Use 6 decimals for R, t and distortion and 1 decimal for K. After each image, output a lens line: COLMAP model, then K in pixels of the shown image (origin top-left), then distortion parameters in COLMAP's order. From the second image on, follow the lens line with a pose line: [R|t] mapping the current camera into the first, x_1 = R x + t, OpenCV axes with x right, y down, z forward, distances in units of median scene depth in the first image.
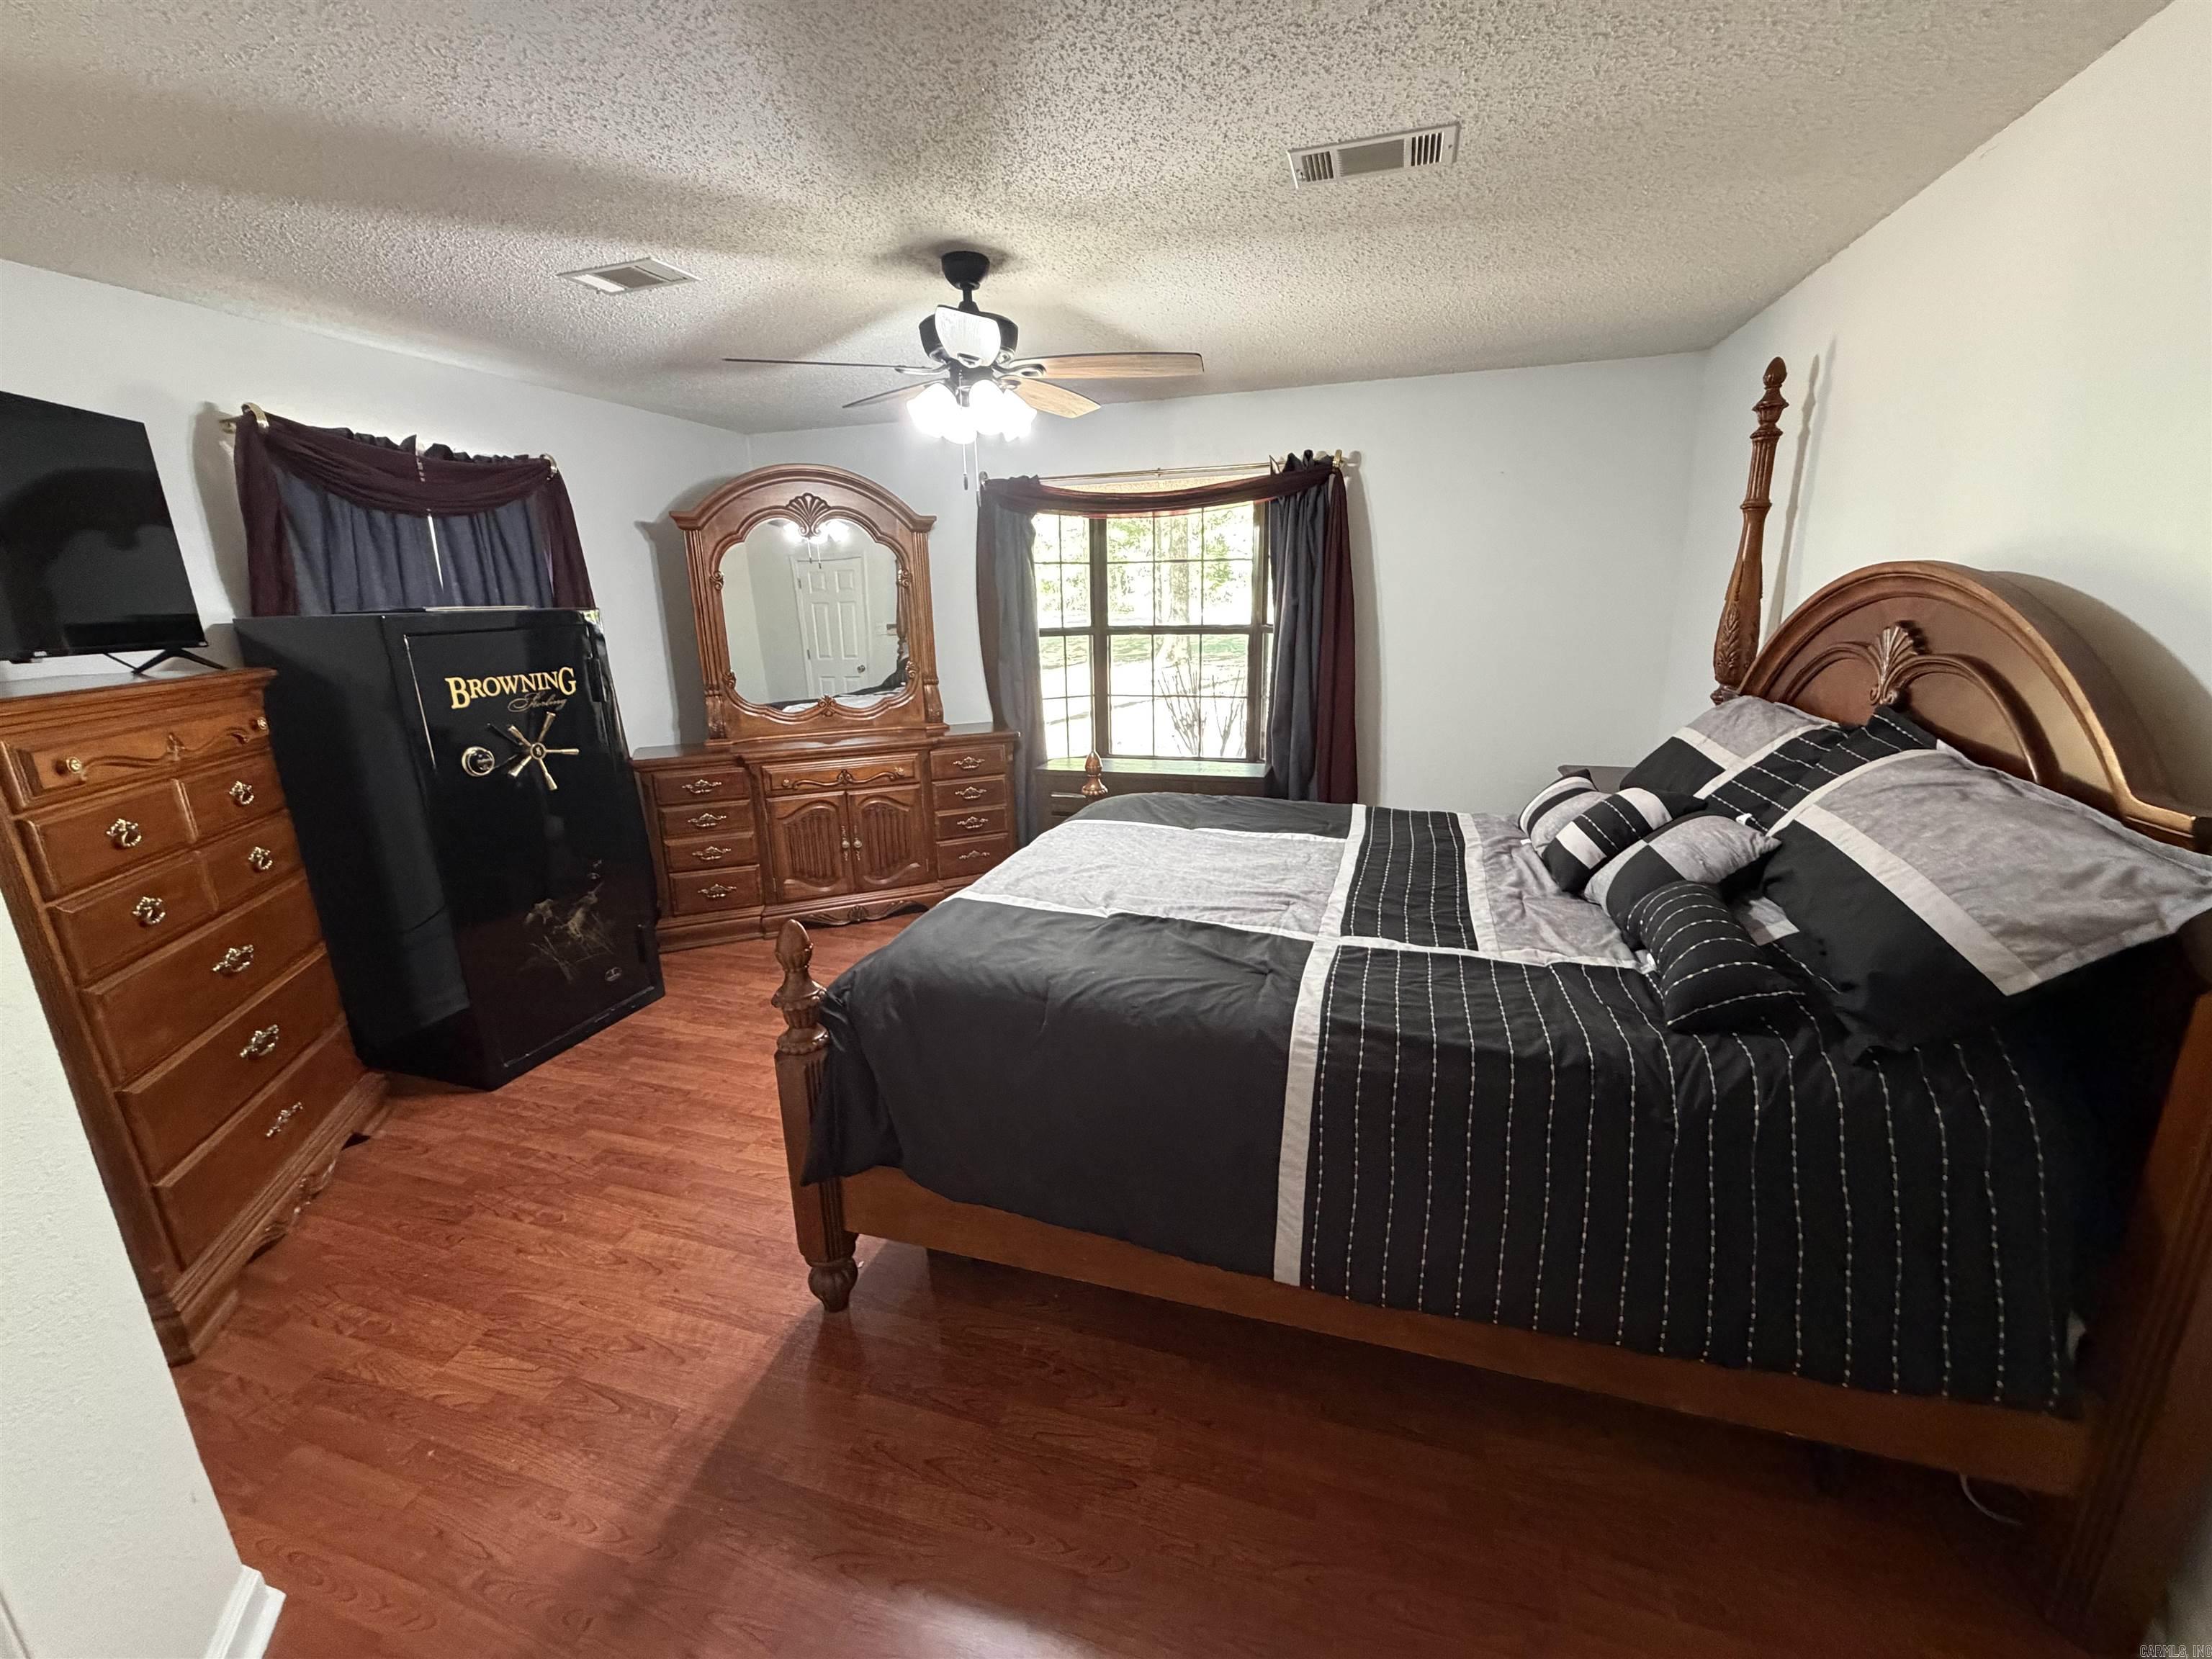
lens RADIAL K [[898.3, 0, 1106.0], [0, 898.3, 829.5], [0, 0, 1]] dist [-0.002198, -0.000501]
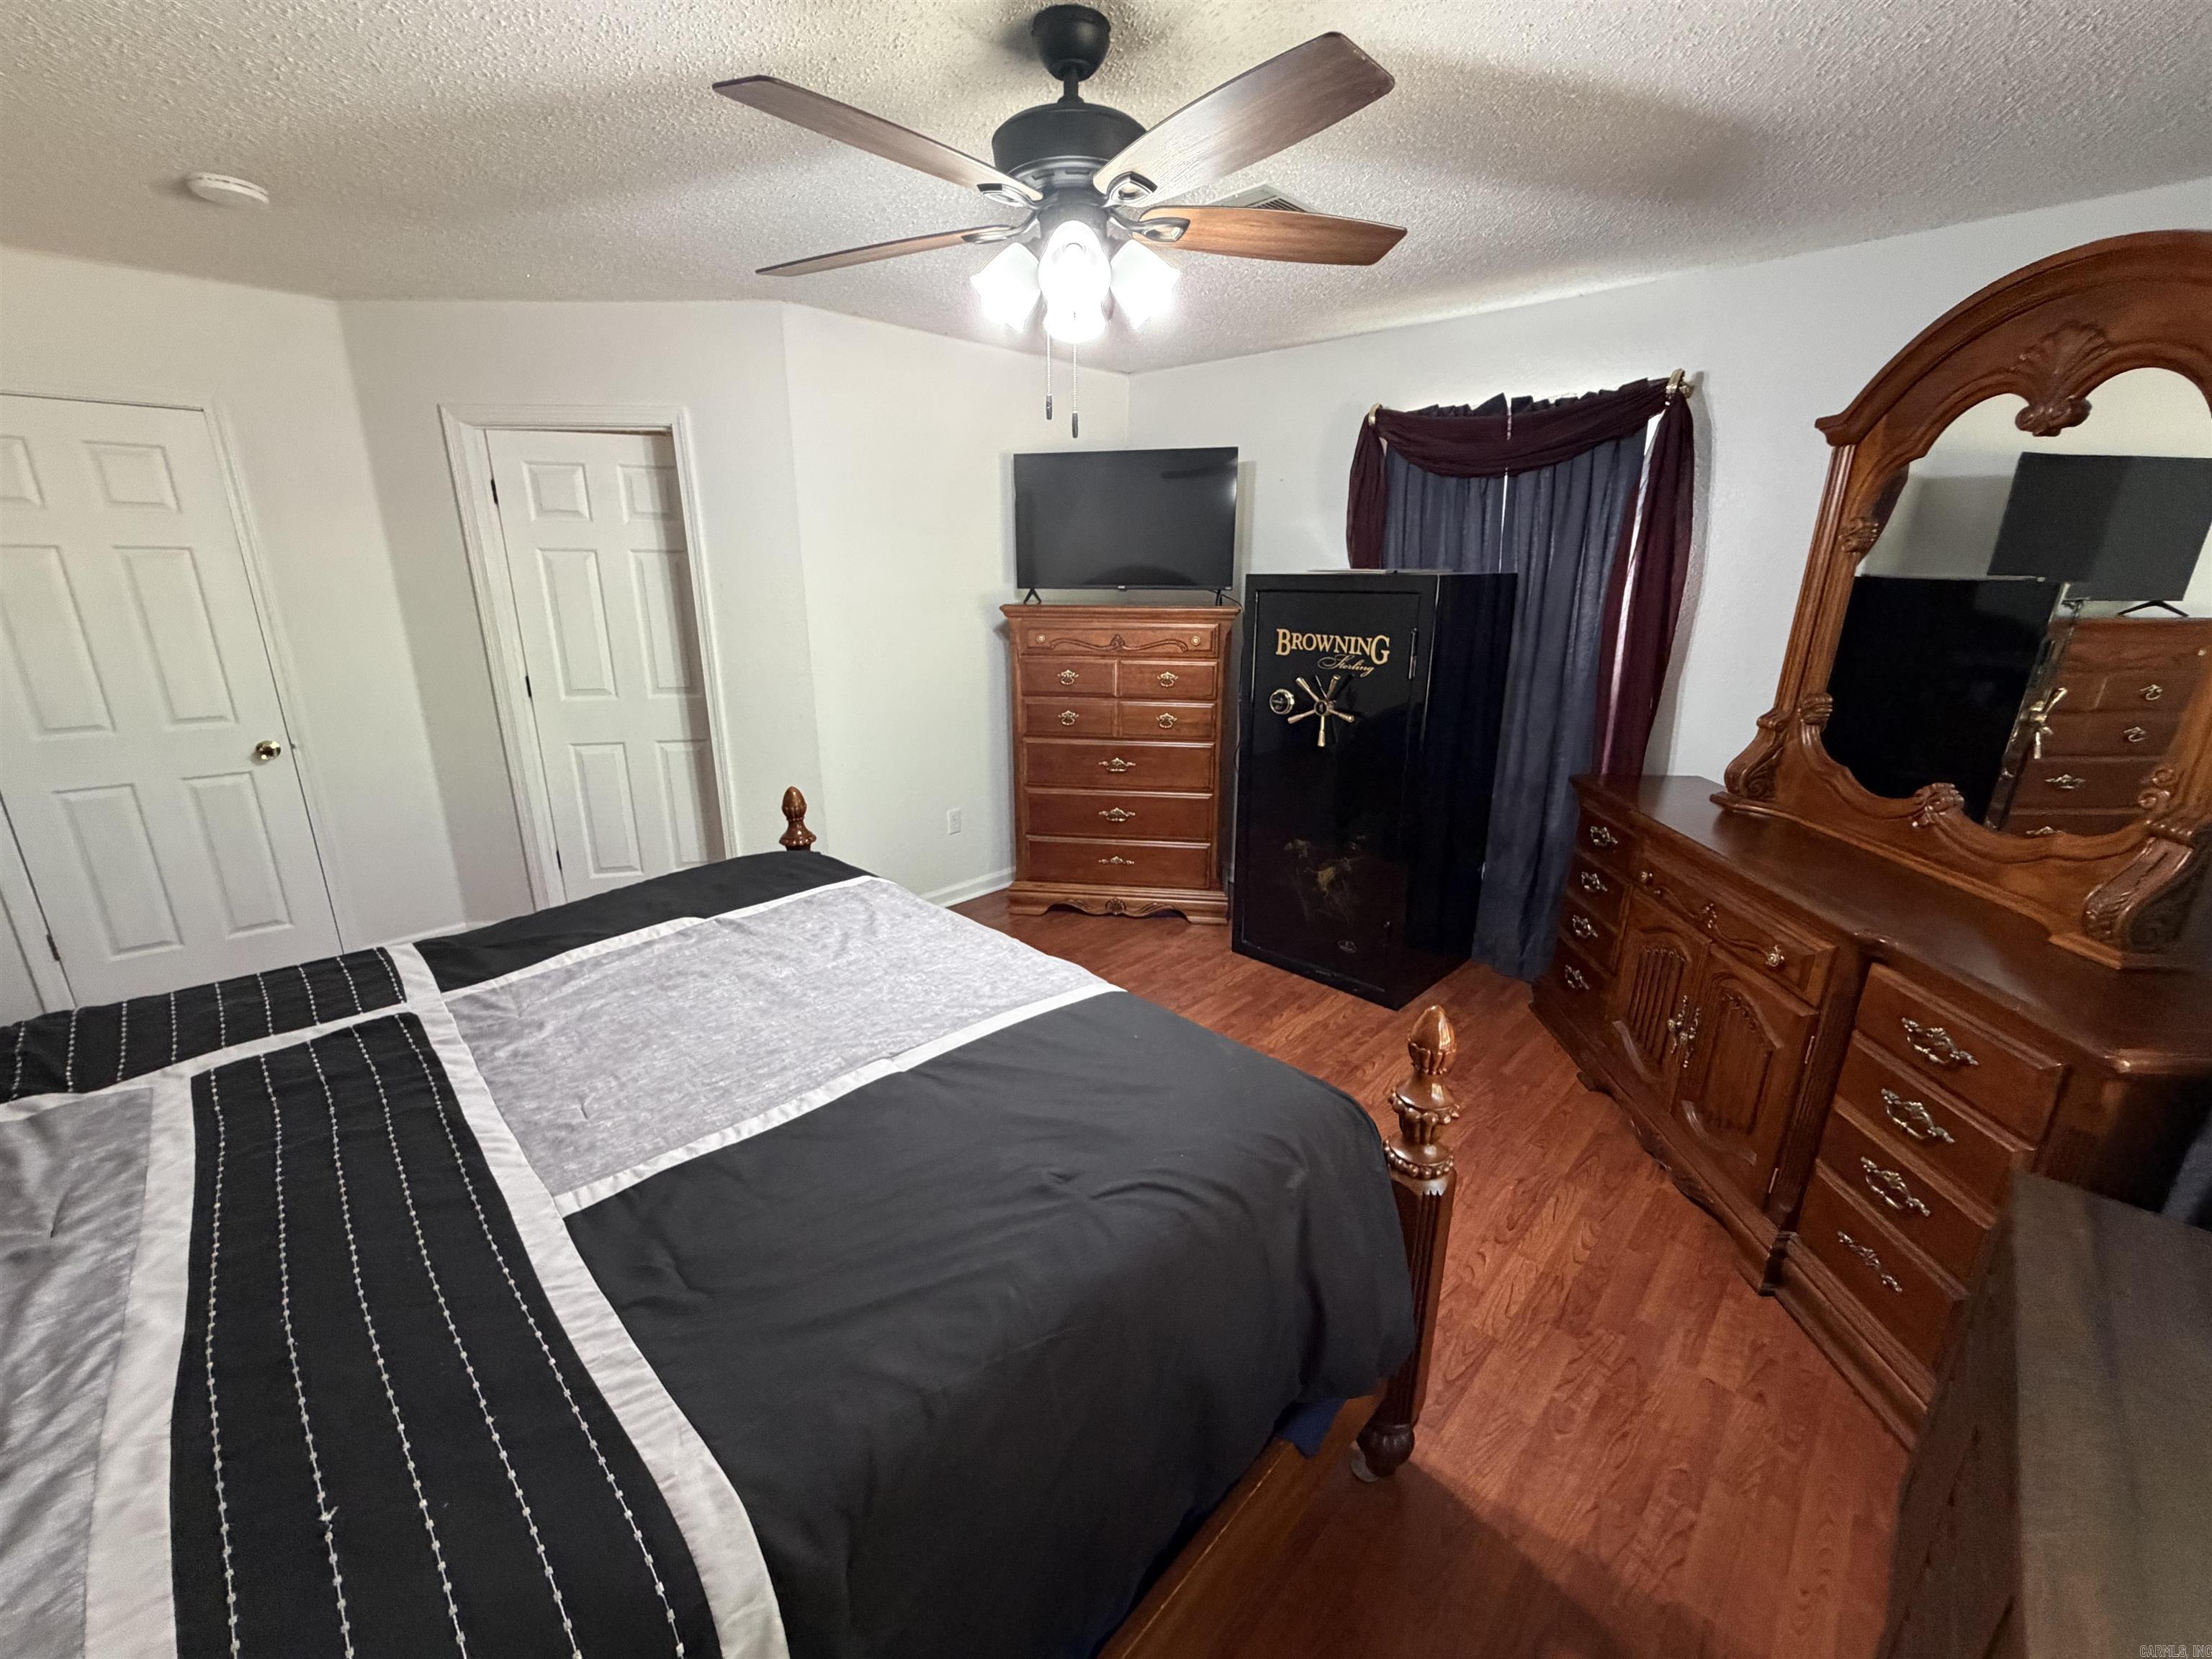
lens RADIAL K [[892.1, 0, 1106.0], [0, 892.1, 829.5], [0, 0, 1]] dist [0.001930, 0.000122]
pose [[-0.453784, 0.278325, -0.846531, 0.425461], [-0.215008, 0.887709, 0.407118, -0.341214], [0.864784, 0.366754, -0.342986, 1.217101]]
